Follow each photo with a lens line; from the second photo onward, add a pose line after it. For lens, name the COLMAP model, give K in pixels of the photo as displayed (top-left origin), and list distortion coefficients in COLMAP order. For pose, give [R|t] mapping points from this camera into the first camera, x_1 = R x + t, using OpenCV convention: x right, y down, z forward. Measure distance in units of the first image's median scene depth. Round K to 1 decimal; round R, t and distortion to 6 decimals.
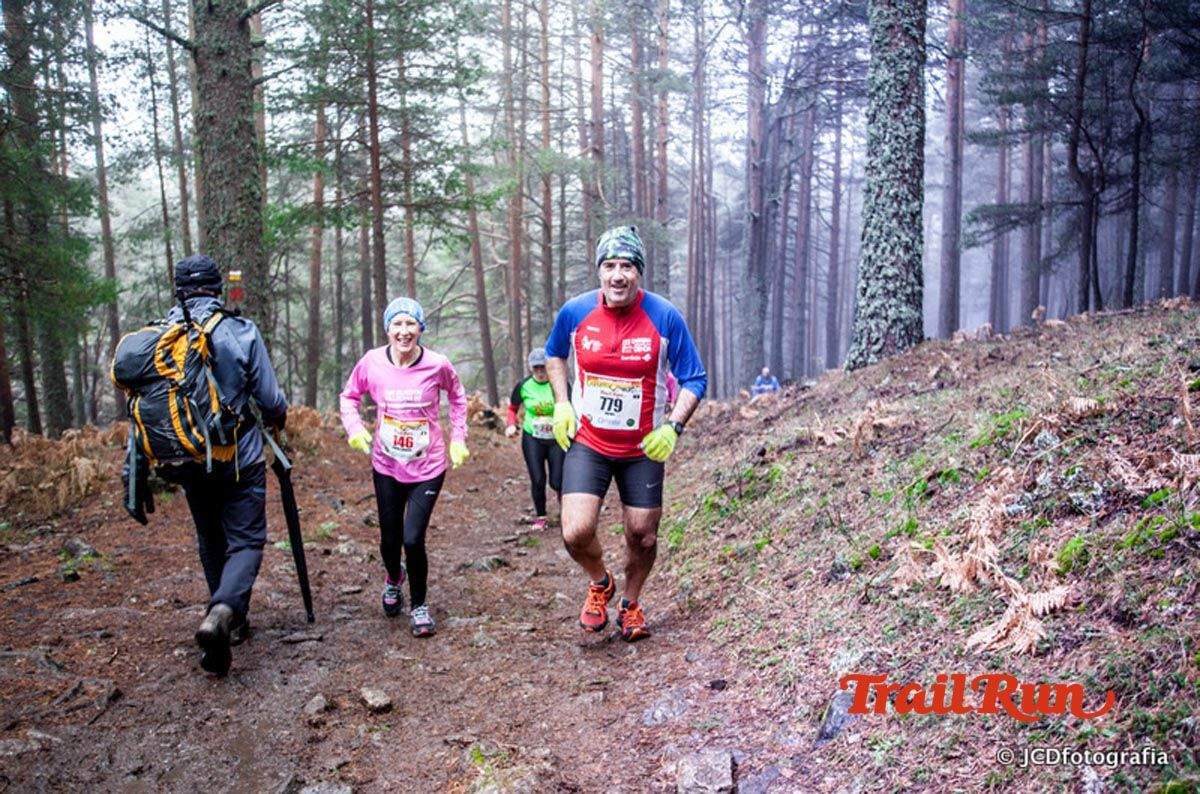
lens RADIAL K [[1085.6, 0, 604.2], [0, 1085.6, 405.0], [0, 0, 1]] dist [-0.070873, 0.115788]
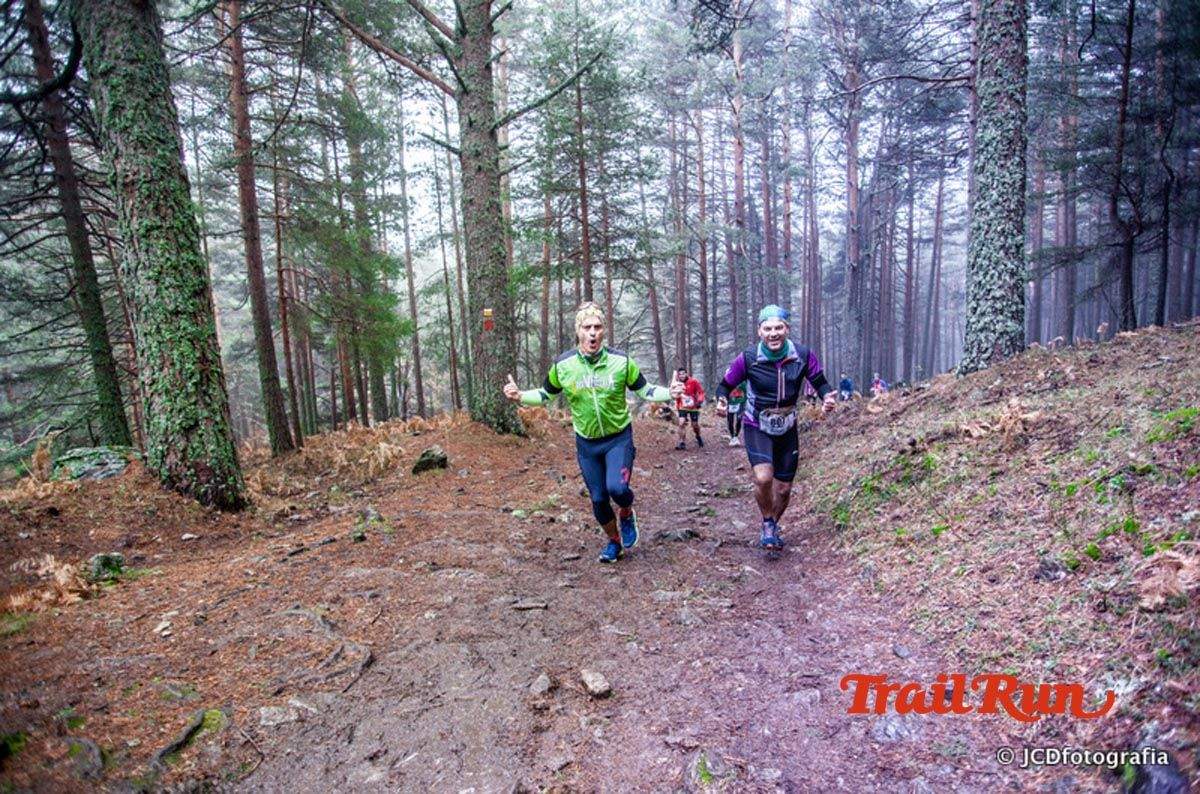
lens RADIAL K [[731.3, 0, 606.5], [0, 731.3, 404.6], [0, 0, 1]] dist [-0.096210, 0.056834]
pose [[0.984054, -0.004872, -0.177803, -0.030046], [0.005159, 0.999986, 0.001148, -0.000295], [0.177795, -0.002047, 0.984065, 0.124343]]
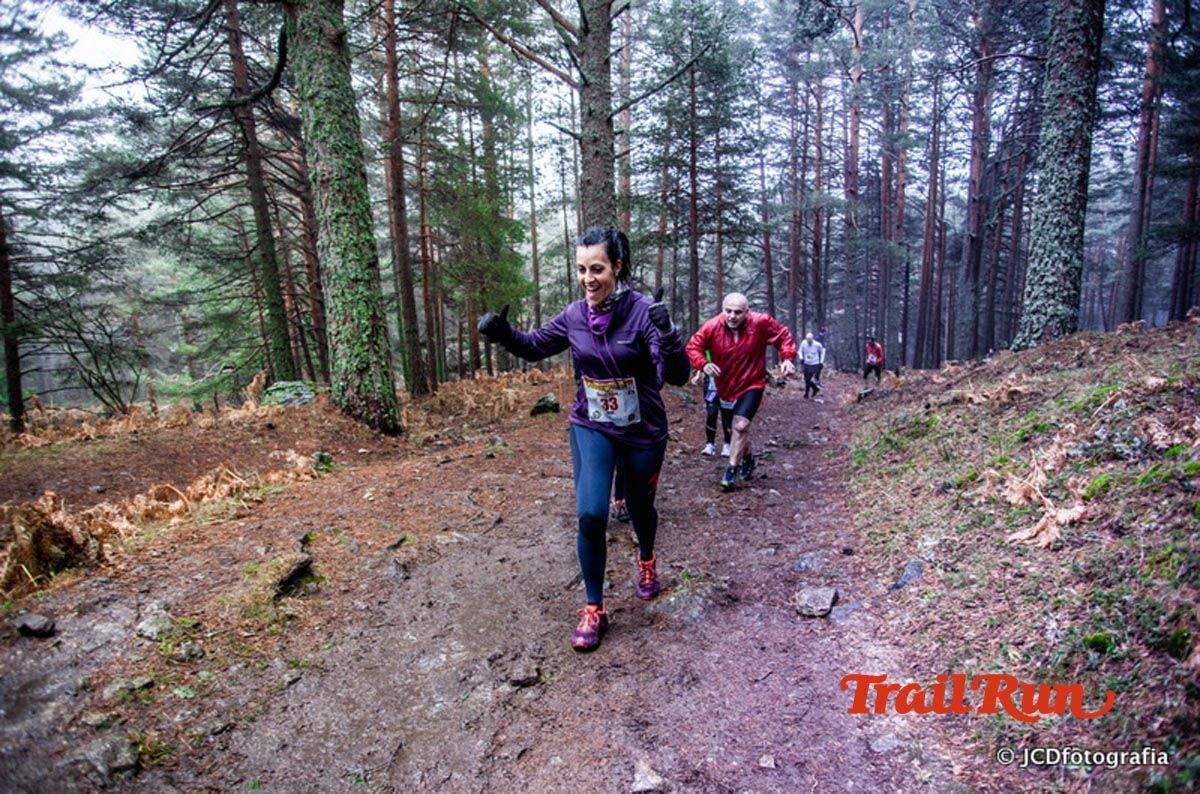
lens RADIAL K [[731.3, 0, 606.5], [0, 731.3, 404.6], [0, 0, 1]] dist [-0.096210, 0.056834]
pose [[0.942676, 0.053563, -0.329384, 0.041769], [-0.035967, 0.997593, 0.059288, 0.000229], [0.331766, -0.044042, 0.942333, -0.029339]]
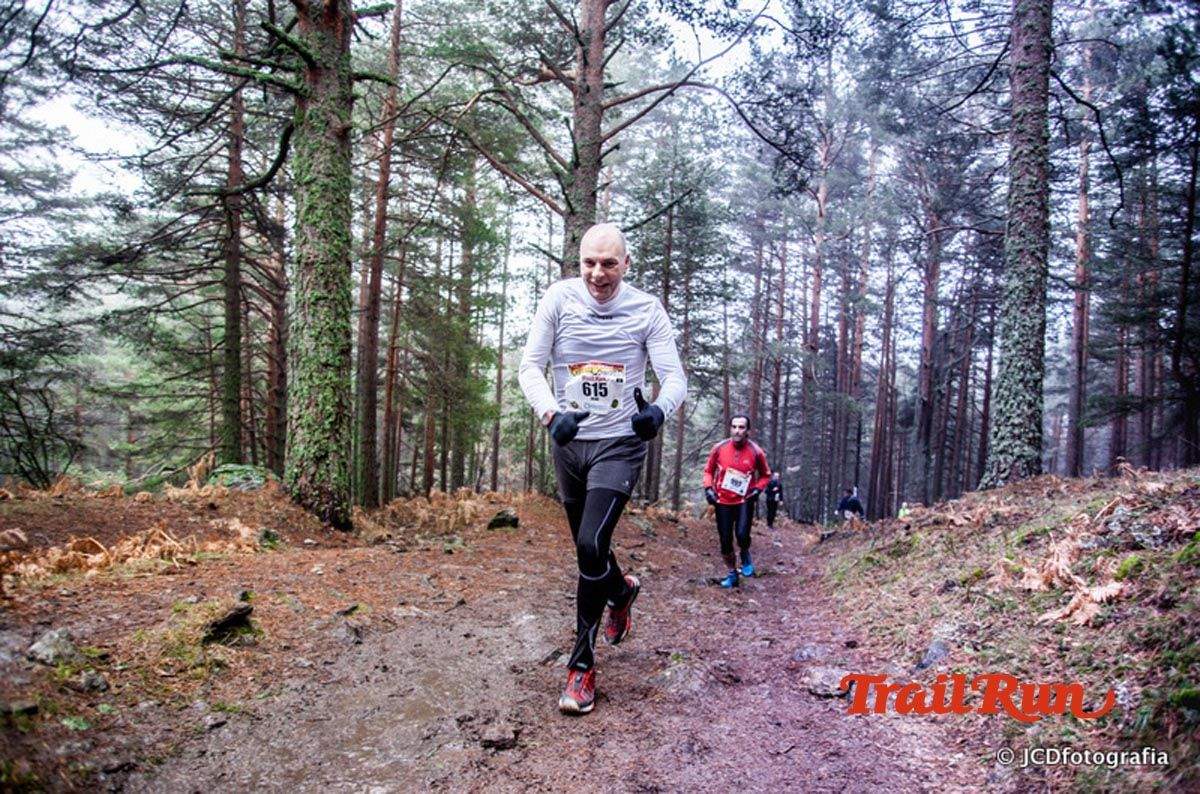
lens RADIAL K [[730.7, 0, 606.7], [0, 730.7, 407.2], [0, 0, 1]] dist [-0.093024, 0.051148]
pose [[0.957928, 0.067307, -0.279004, 0.015445], [-0.110202, 0.983854, -0.141022, 0.046514], [0.265007, 0.165835, 0.949879, -0.009710]]
